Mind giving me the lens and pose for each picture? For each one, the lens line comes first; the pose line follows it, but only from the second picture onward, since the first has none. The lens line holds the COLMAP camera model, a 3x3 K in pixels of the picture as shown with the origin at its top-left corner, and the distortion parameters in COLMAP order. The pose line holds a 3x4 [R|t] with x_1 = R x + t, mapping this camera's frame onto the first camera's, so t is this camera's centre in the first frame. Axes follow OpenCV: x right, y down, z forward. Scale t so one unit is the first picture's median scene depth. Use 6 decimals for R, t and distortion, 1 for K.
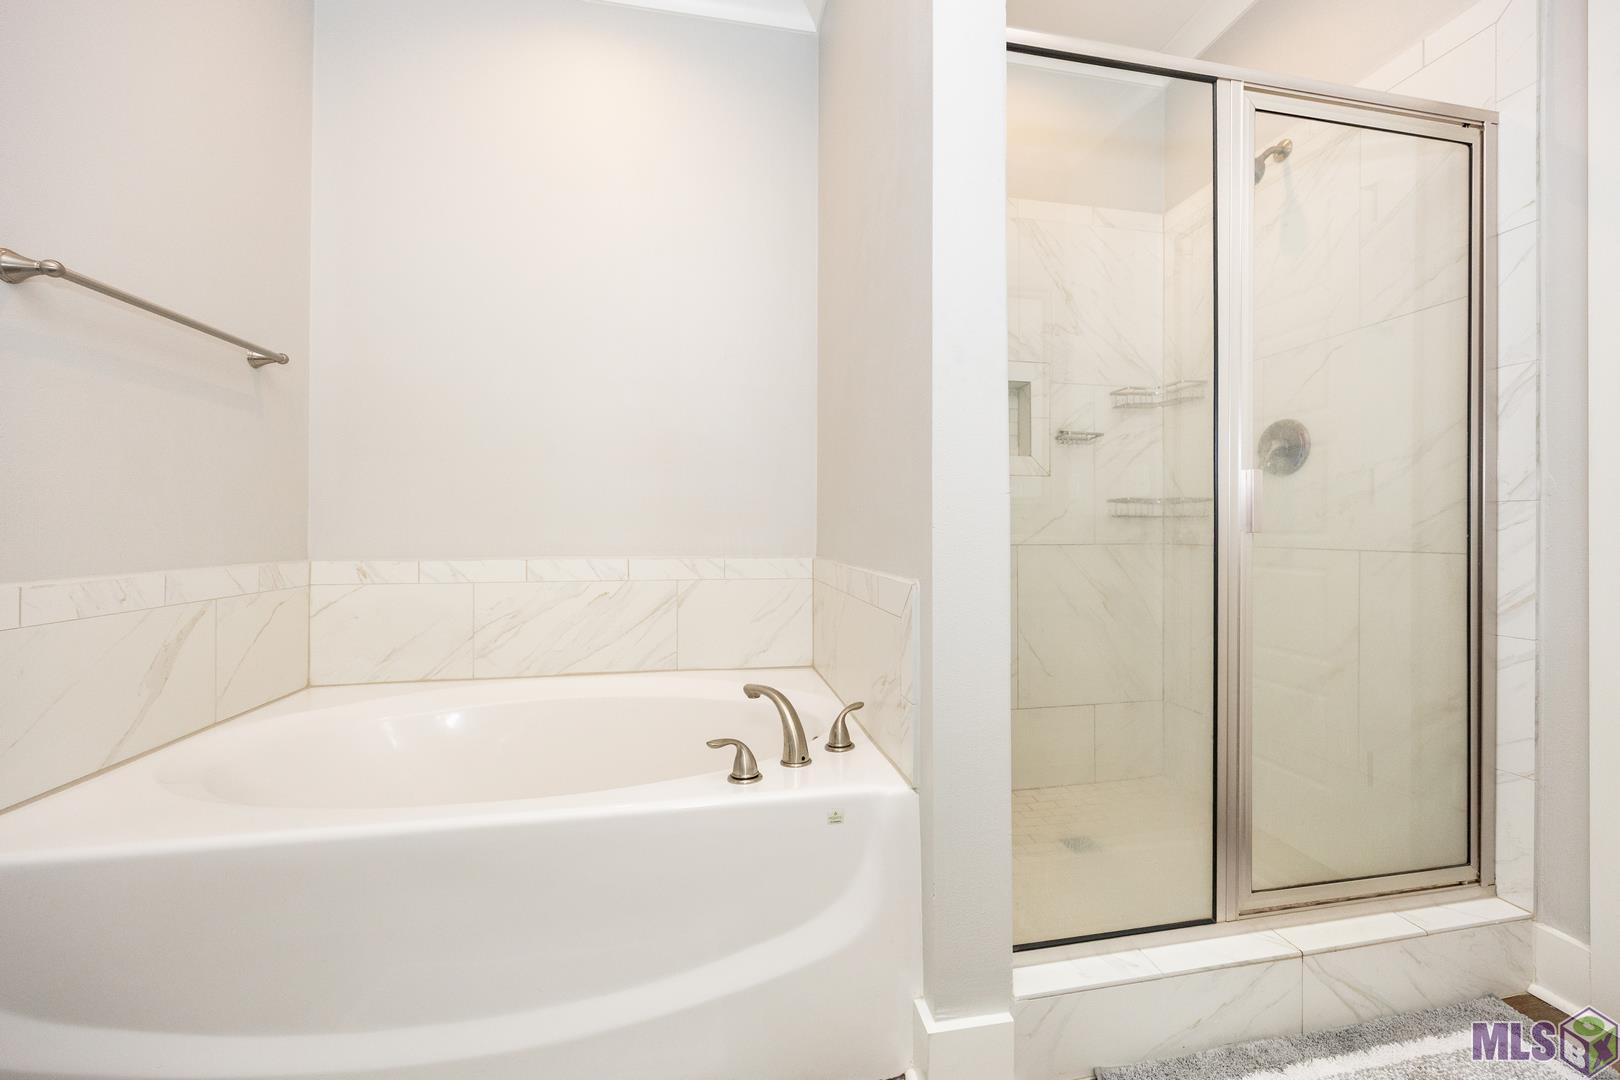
lens RADIAL K [[647.8, 0, 808.1], [0, 647.8, 525.3], [0, 0, 1]] dist [0.000665, -0.002980]
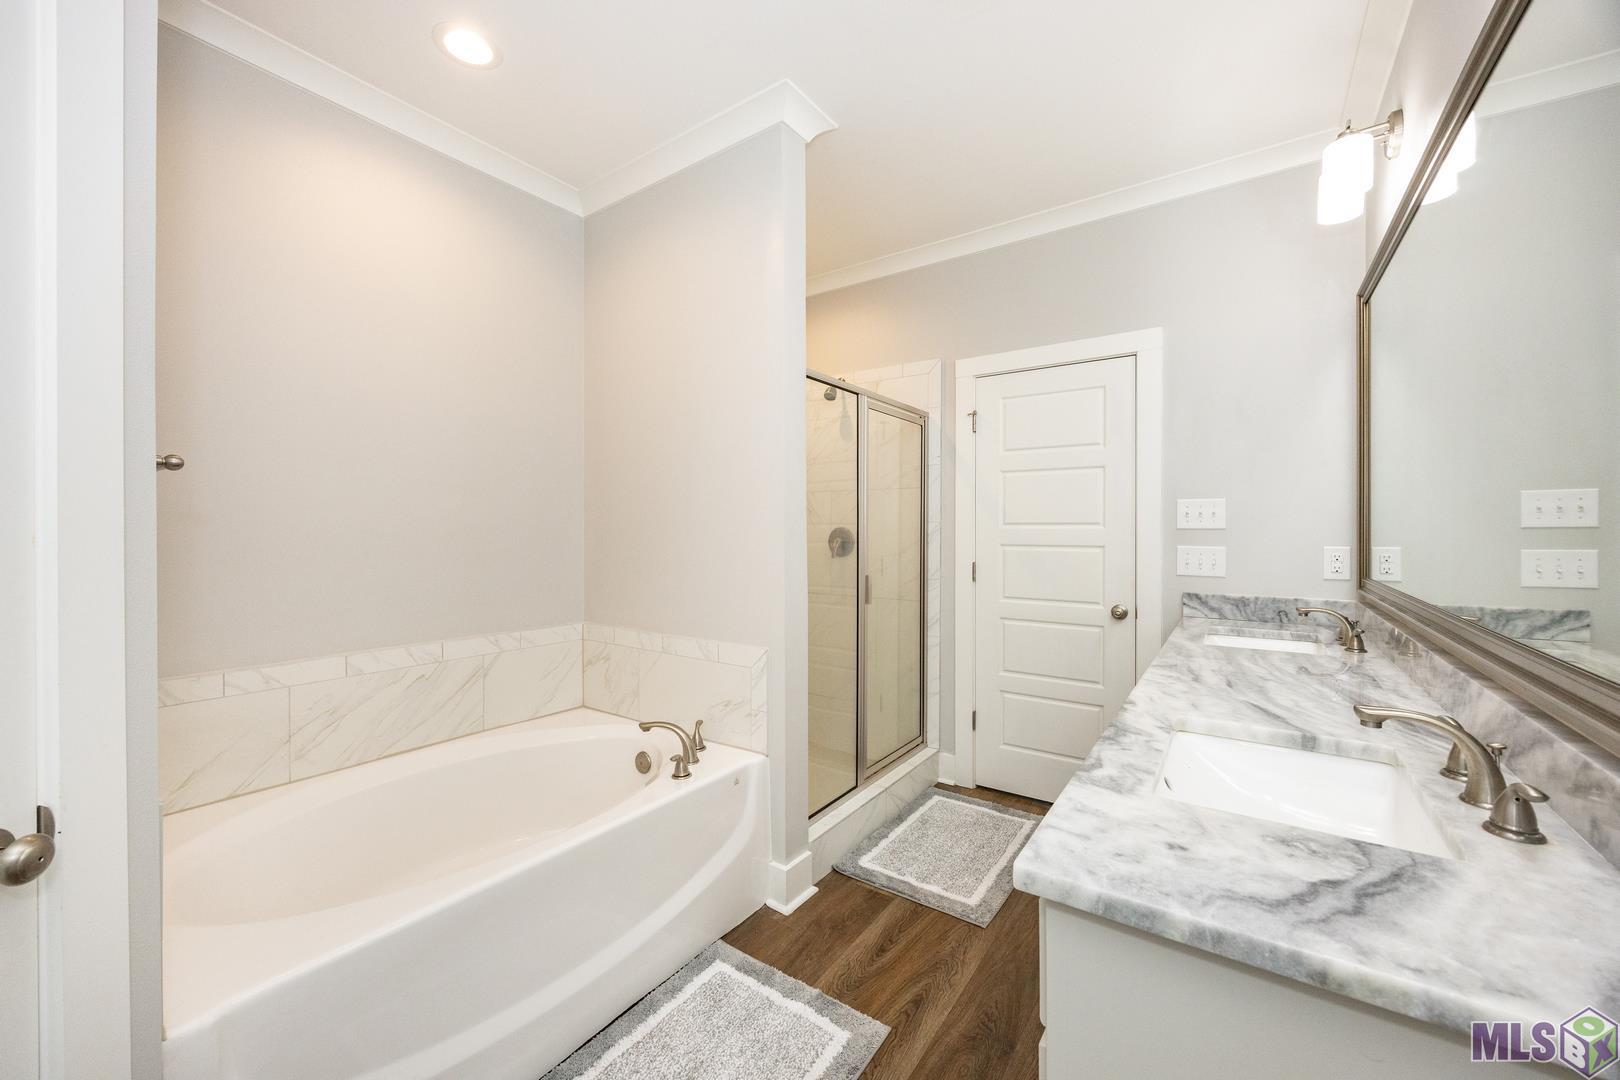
lens RADIAL K [[615.0, 0, 808.2], [0, 615.0, 537.0], [0, 0, 1]] dist [-0.001132, -0.000009]
pose [[0.724950, -0.002103, 0.688798, -0.798095], [-0.003170, 0.999975, 0.006390, -0.205155], [-0.688794, -0.006816, 0.724925, -0.325476]]
